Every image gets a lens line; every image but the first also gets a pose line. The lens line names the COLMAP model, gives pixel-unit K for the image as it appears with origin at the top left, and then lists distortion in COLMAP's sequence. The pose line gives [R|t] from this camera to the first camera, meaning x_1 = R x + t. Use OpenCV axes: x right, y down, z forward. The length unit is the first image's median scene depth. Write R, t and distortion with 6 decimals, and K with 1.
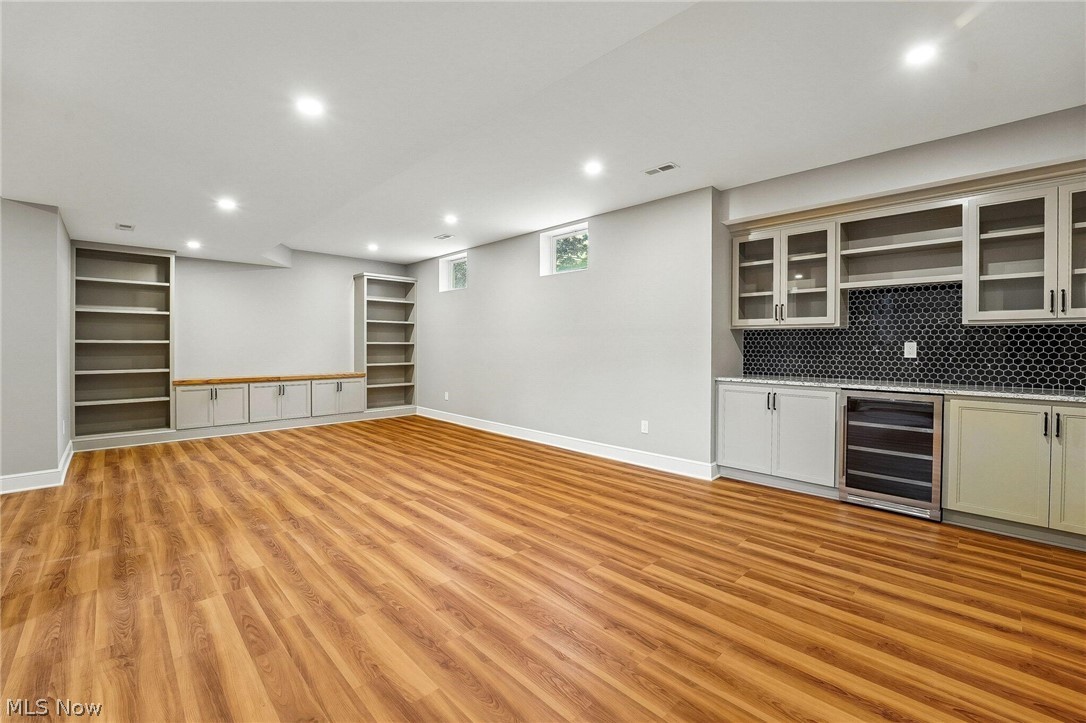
lens RADIAL K [[446.1, 0, 547.1], [0, 446.1, 358.2], [0, 0, 1]] dist [-0.018563, 0.001089]
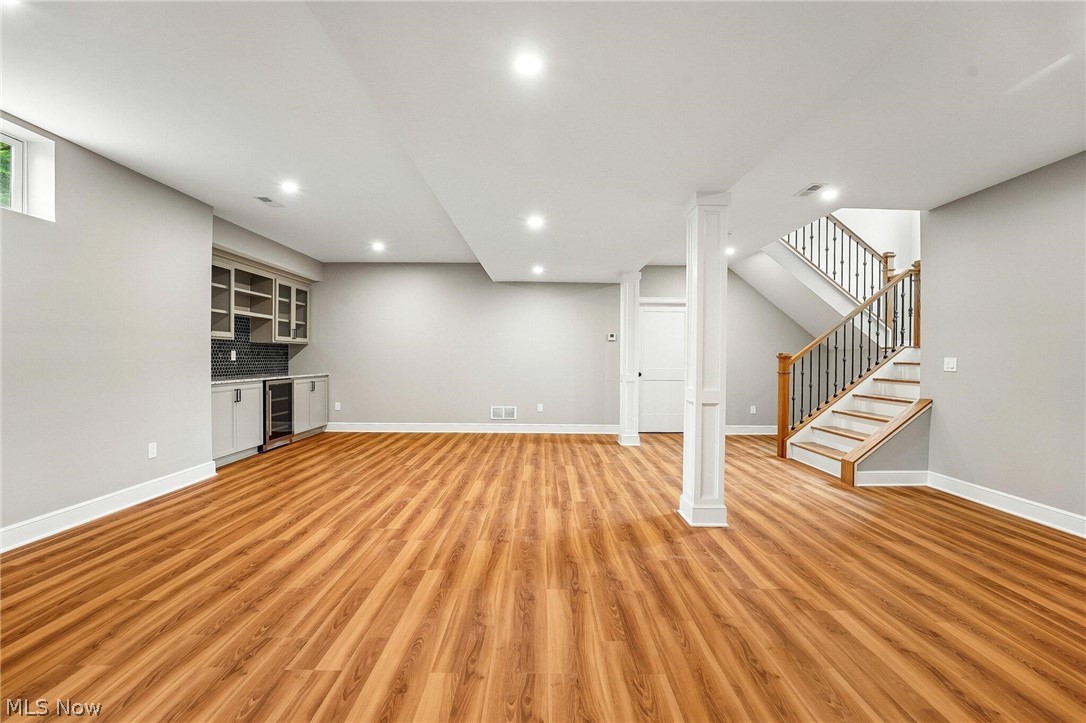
lens RADIAL K [[446.1, 0, 547.1], [0, 446.1, 358.2], [0, 0, 1]] dist [-0.018563, 0.001089]
pose [[-0.714557, -0.009451, 0.699514, -1.270663], [0.010841, 0.999639, 0.024580, -0.041829], [-0.699494, 0.025147, -0.714196, 1.552209]]
